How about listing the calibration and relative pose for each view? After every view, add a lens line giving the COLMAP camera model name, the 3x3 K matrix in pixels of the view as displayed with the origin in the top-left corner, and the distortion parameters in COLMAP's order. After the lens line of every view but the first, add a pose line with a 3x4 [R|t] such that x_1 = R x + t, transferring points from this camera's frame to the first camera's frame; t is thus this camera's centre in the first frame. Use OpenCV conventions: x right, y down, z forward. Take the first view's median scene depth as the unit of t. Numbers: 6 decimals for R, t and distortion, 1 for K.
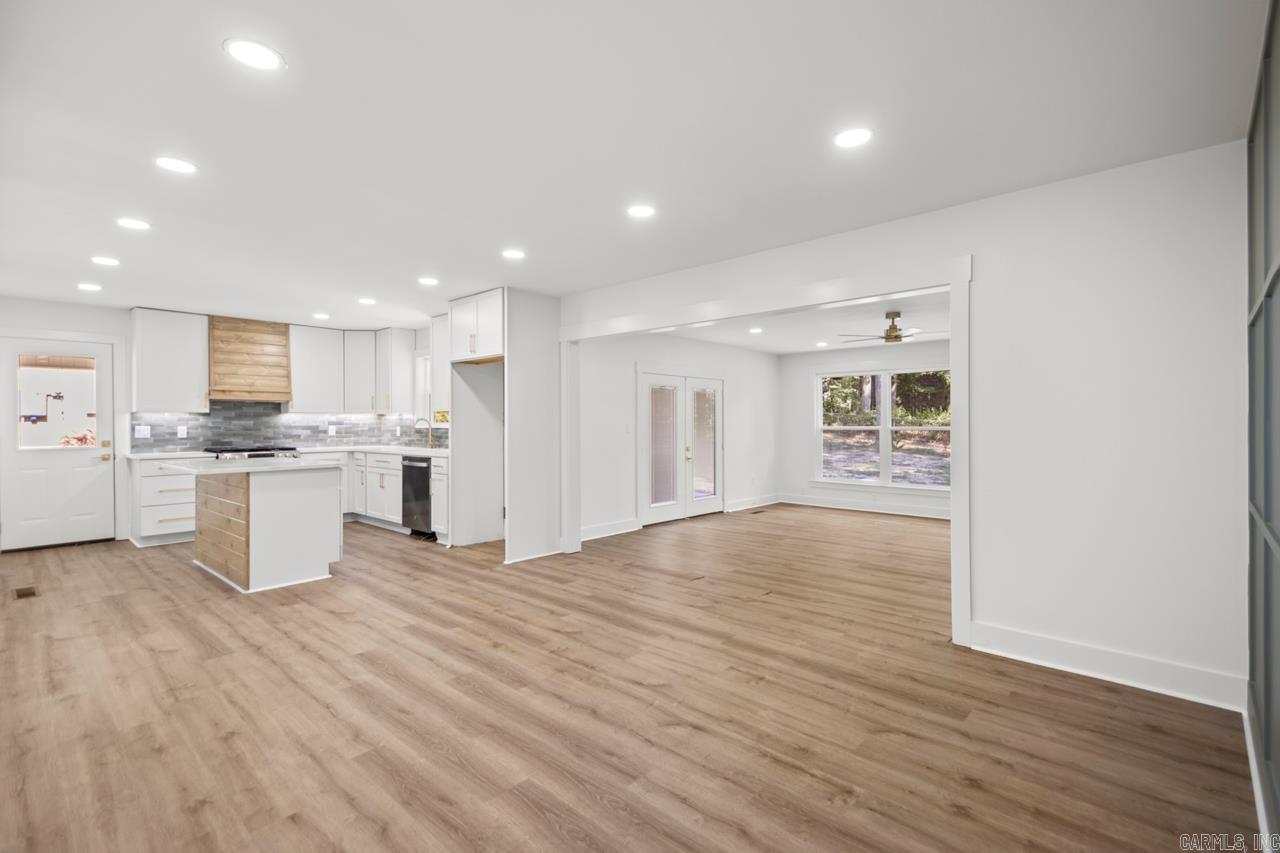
lens RADIAL K [[599.8, 0, 633.7], [0, 599.8, 421.8], [0, 0, 1]] dist [0.024074, -0.000013]
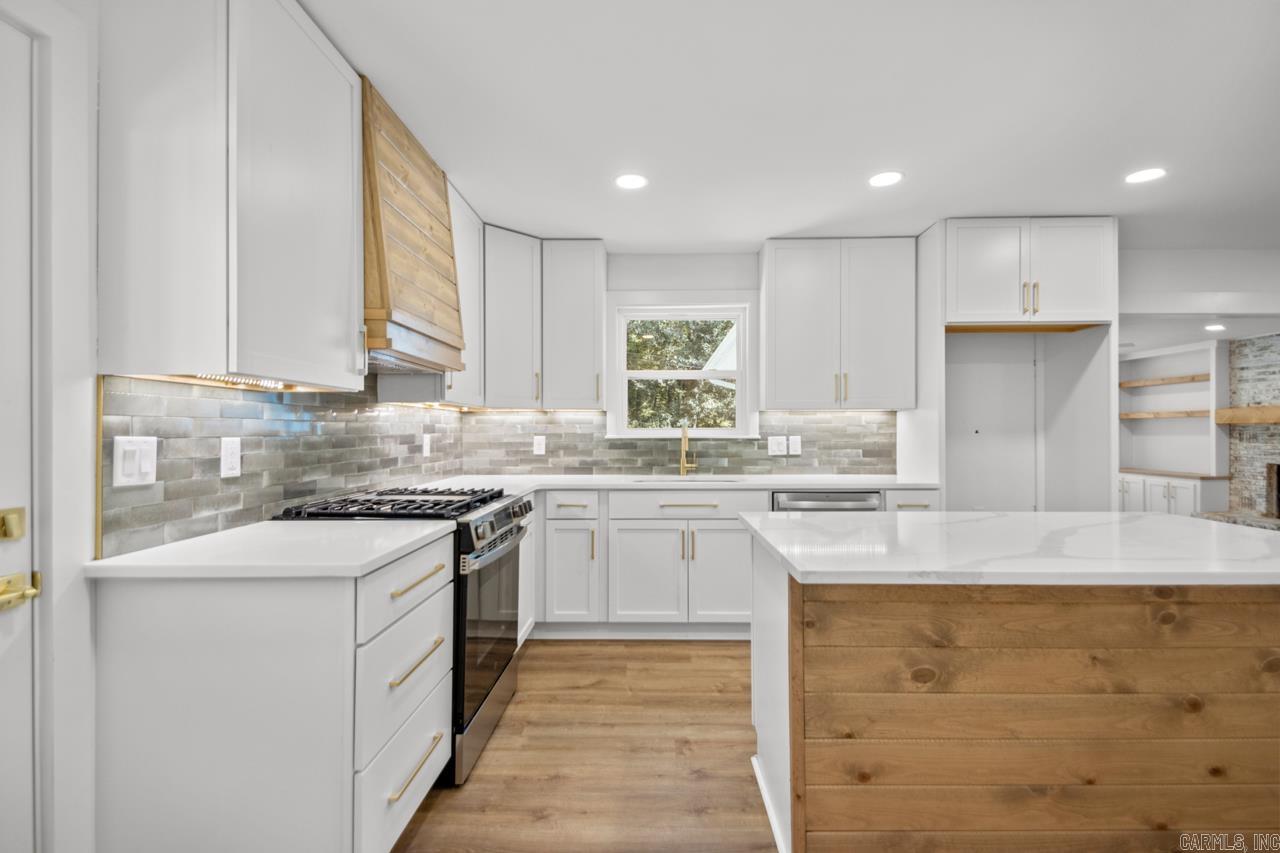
lens RADIAL K [[599.8, 0, 640.3], [0, 599.8, 428.1], [0, 0, 1]] dist [0.024074, -0.000013]
pose [[0.743523, 0.006834, 0.668675, -0.805566], [-0.005054, 0.999977, -0.004601, 0.003782], [-0.668691, 0.000042, 0.743540, 0.678478]]
